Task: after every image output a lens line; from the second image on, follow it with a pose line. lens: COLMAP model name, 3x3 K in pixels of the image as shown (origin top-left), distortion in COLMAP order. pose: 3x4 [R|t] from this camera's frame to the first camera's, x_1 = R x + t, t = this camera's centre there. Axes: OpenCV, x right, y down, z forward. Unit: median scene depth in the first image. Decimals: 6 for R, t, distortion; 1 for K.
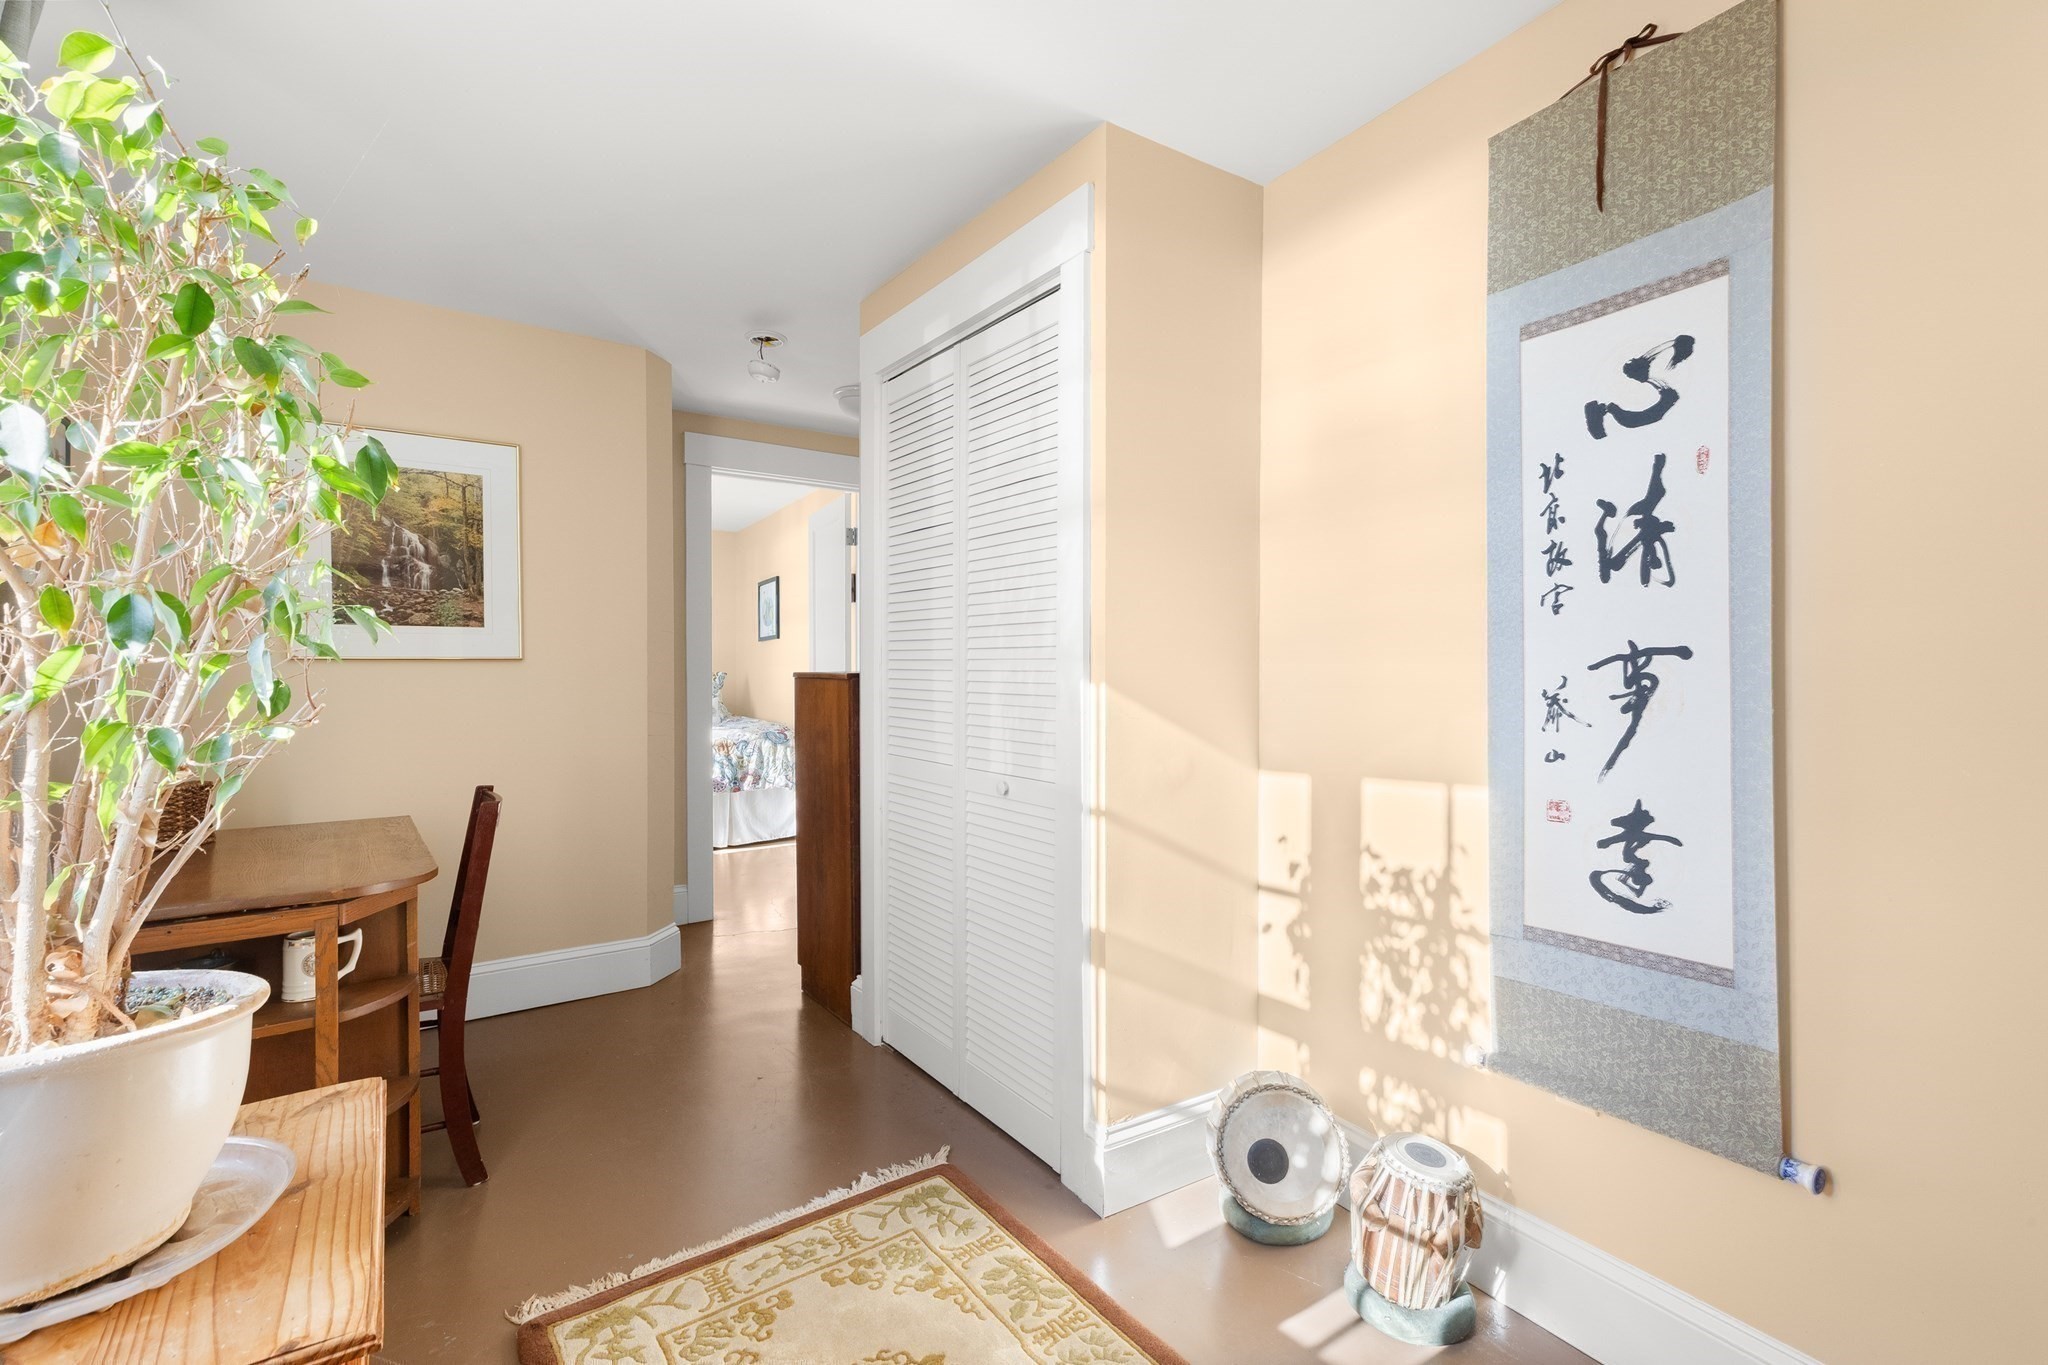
lens RADIAL K [[932.1, 0, 1031.8], [0, 932.1, 684.5], [0, 0, 1]] dist [0.007181, -0.000595]
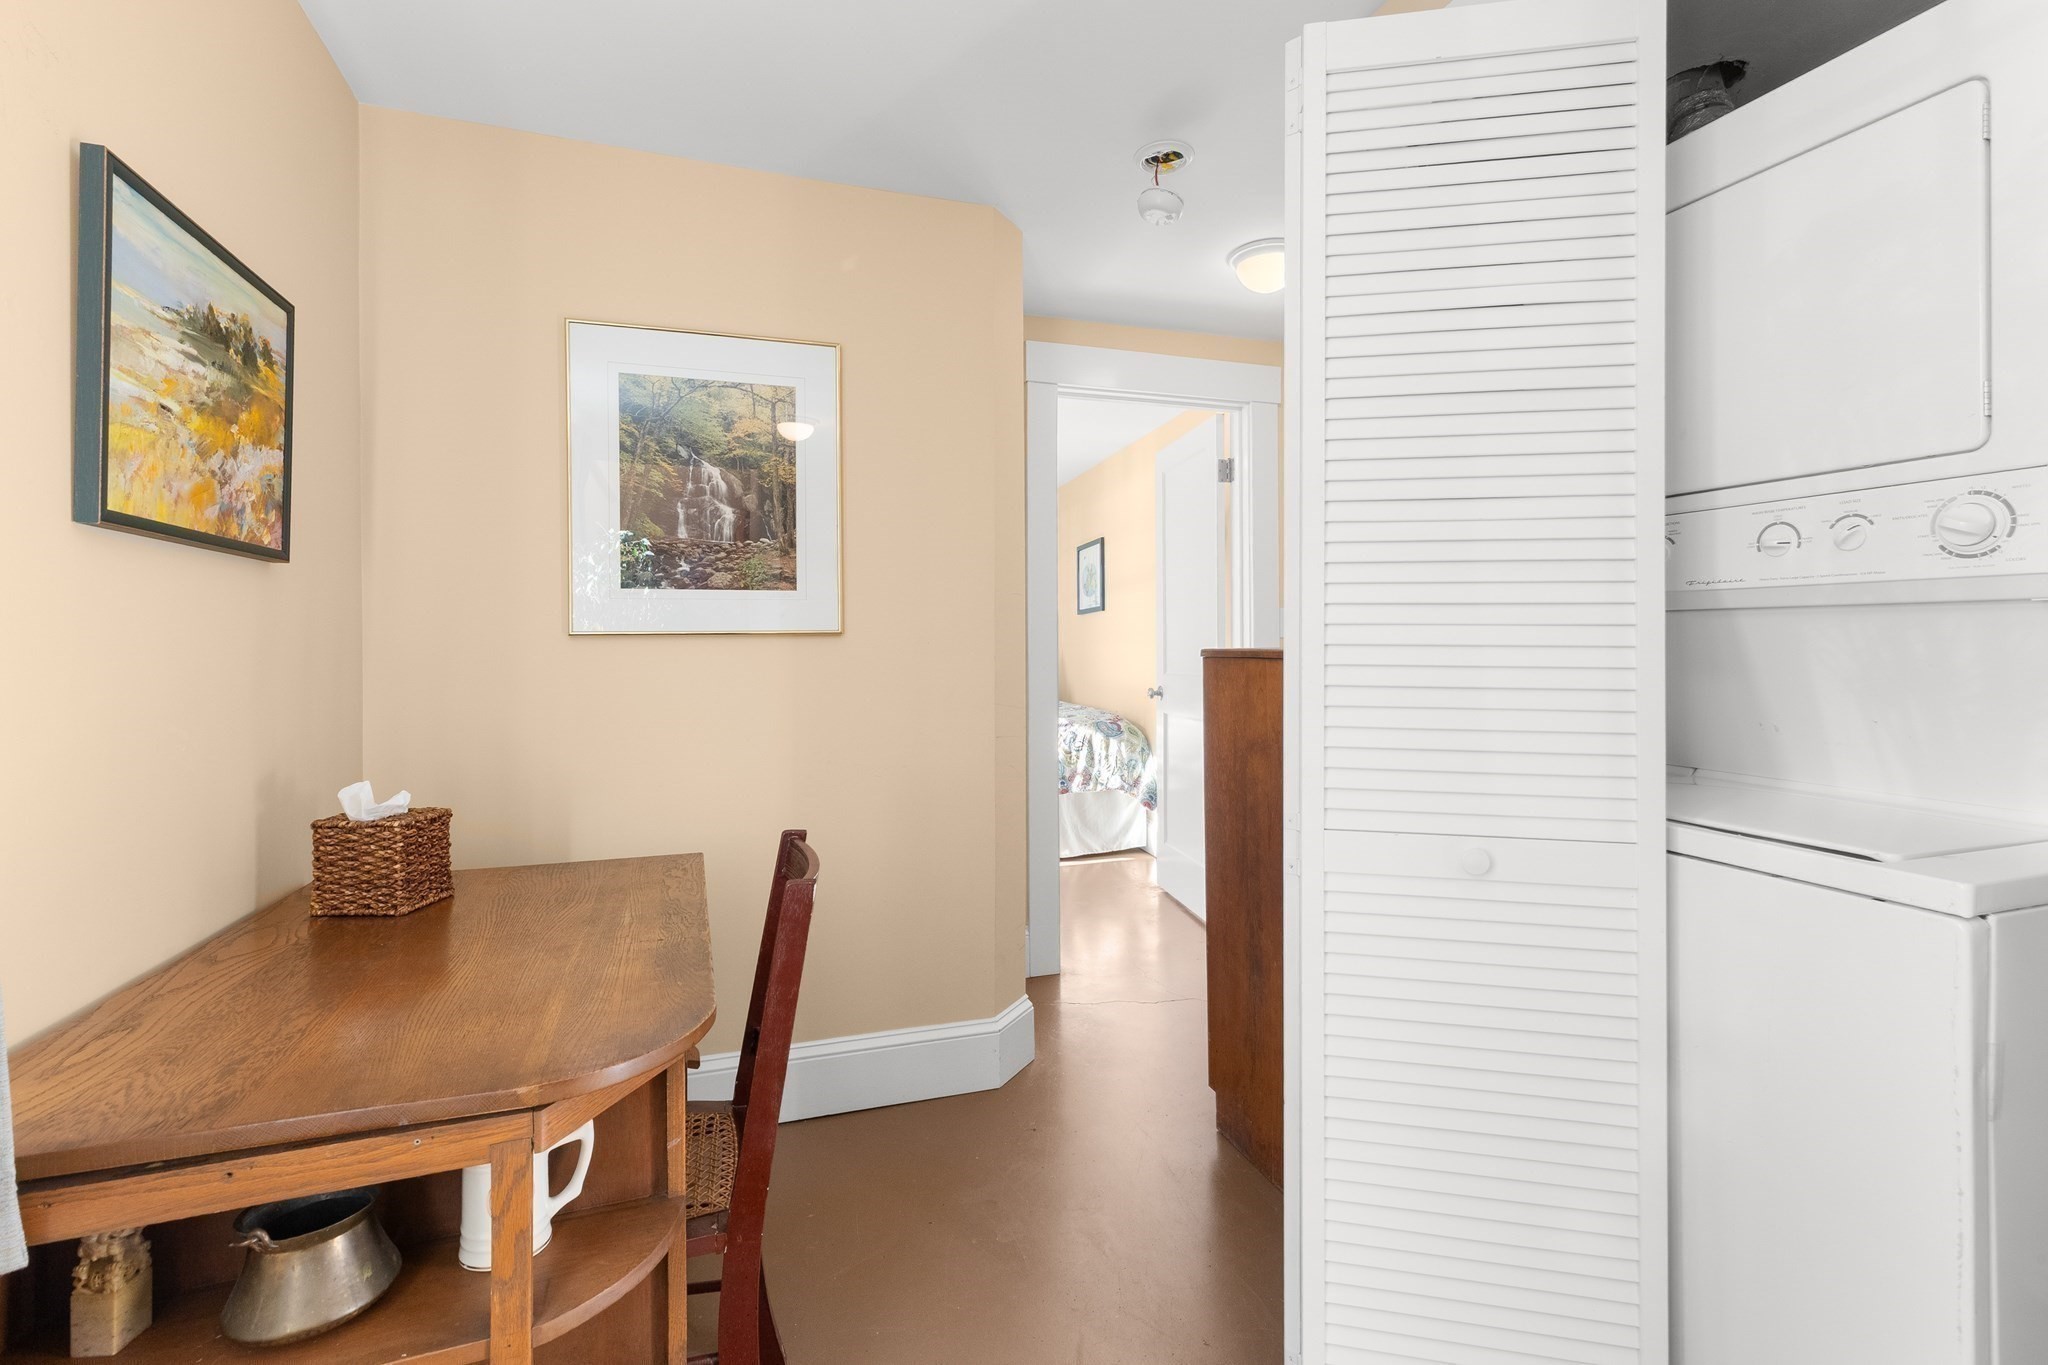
lens RADIAL K [[932.1, 0, 1001.1], [0, 932.1, 642.5], [0, 0, 1]] dist [0.007181, -0.000595]
pose [[0.949497, -0.008551, -0.313658, -0.207300], [0.001648, 0.999751, -0.022268, -0.003385], [0.313770, 0.020626, 0.949275, 0.361287]]
